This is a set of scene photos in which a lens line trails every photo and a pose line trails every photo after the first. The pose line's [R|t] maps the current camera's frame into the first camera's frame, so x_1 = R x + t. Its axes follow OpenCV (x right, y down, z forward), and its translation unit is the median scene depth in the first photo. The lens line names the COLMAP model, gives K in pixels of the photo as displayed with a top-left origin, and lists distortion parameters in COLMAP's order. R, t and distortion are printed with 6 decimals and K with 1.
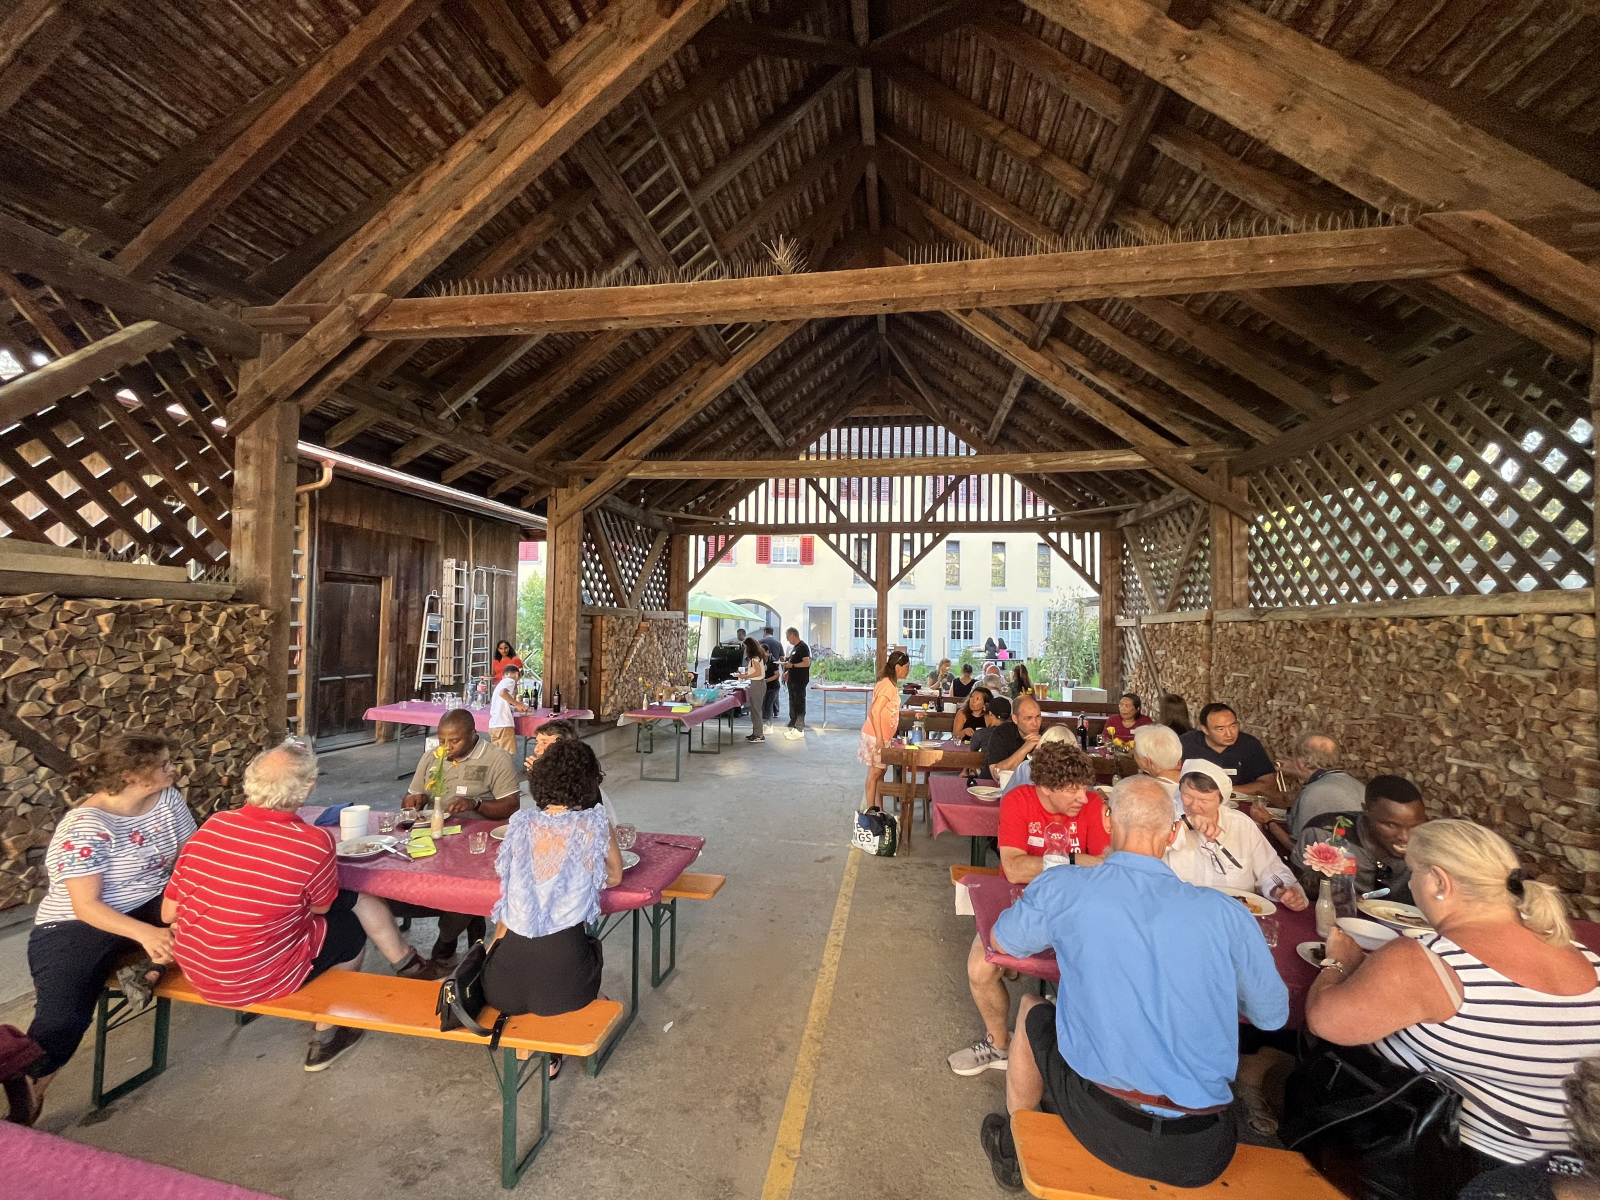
lens RADIAL K [[664.5, 0, 793.9], [0, 664.5, 610.4], [0, 0, 1]] dist [-0.002405, -0.000002]
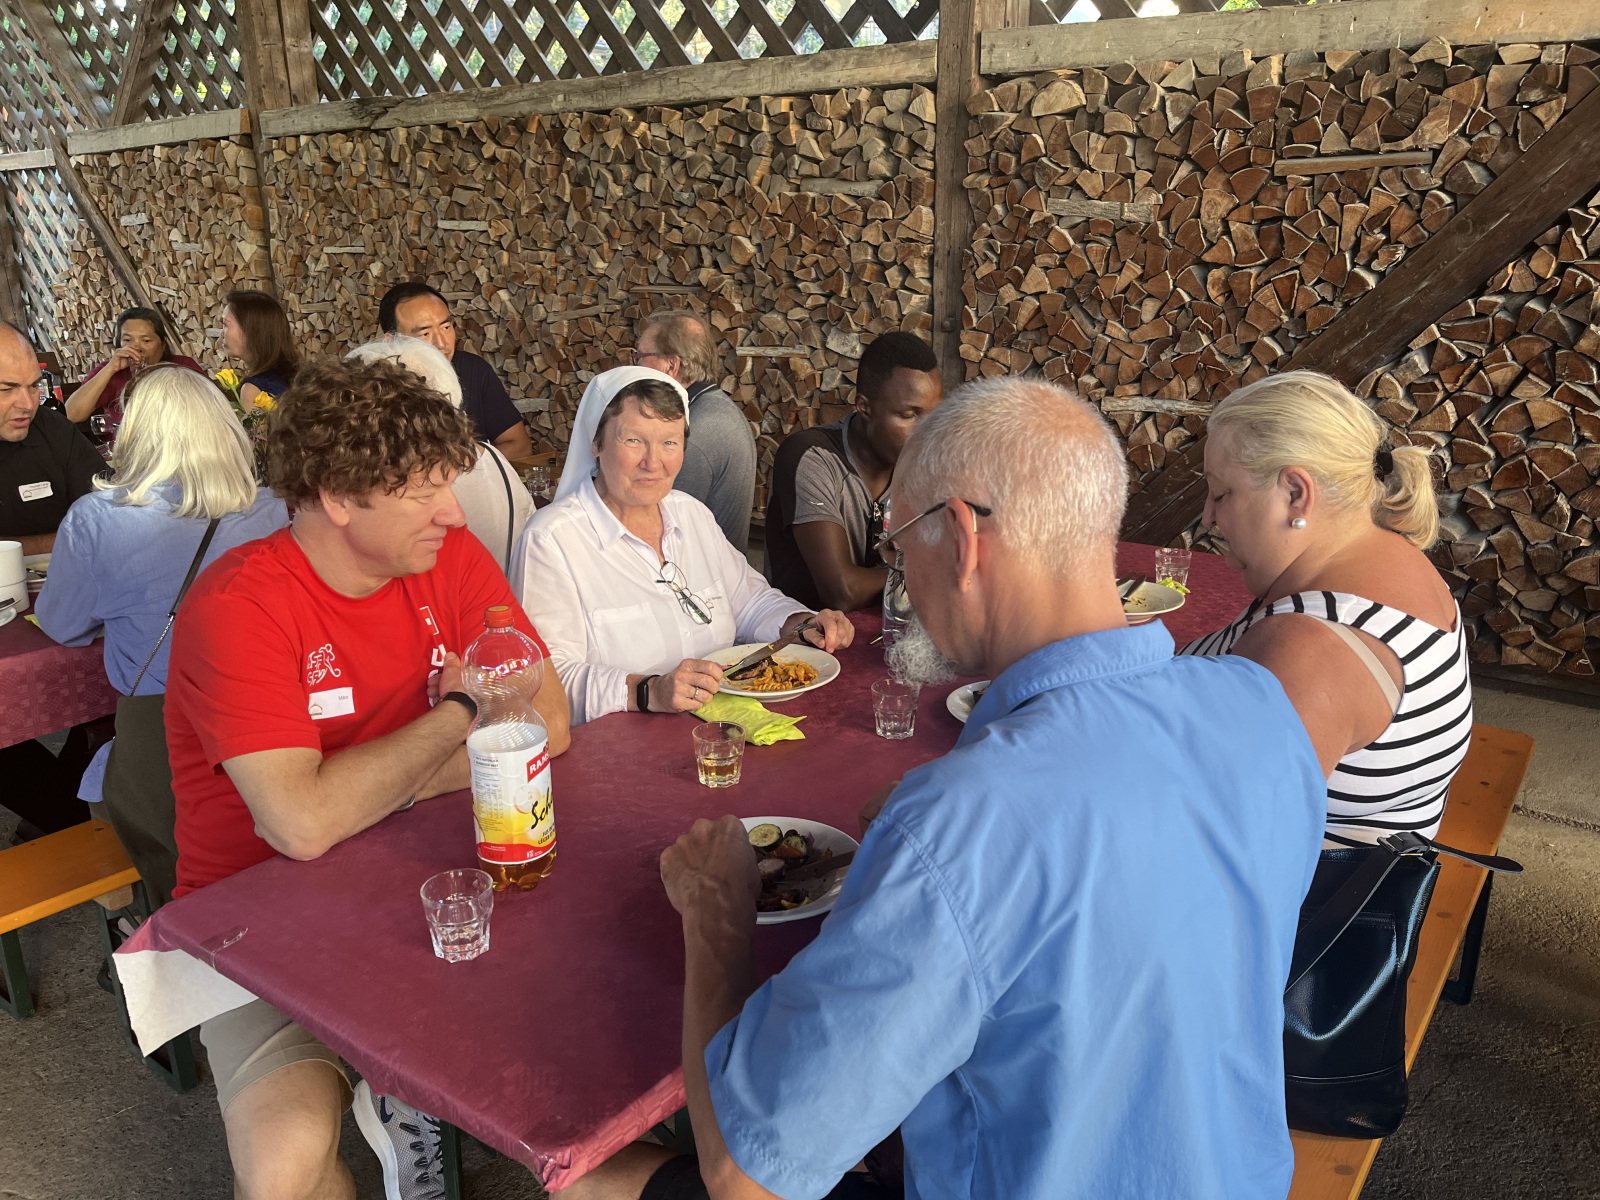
lens RADIAL K [[1230.6, 0, 797.0], [0, 1230.6, 601.1], [0, 0, 1]] dist [0.033502, -0.021766]
pose [[0.459745, -0.279940, 0.842774, -0.010859], [-0.000241, 0.948976, 0.315347, 0.054129], [-0.888051, -0.145182, 0.436220, 0.267352]]
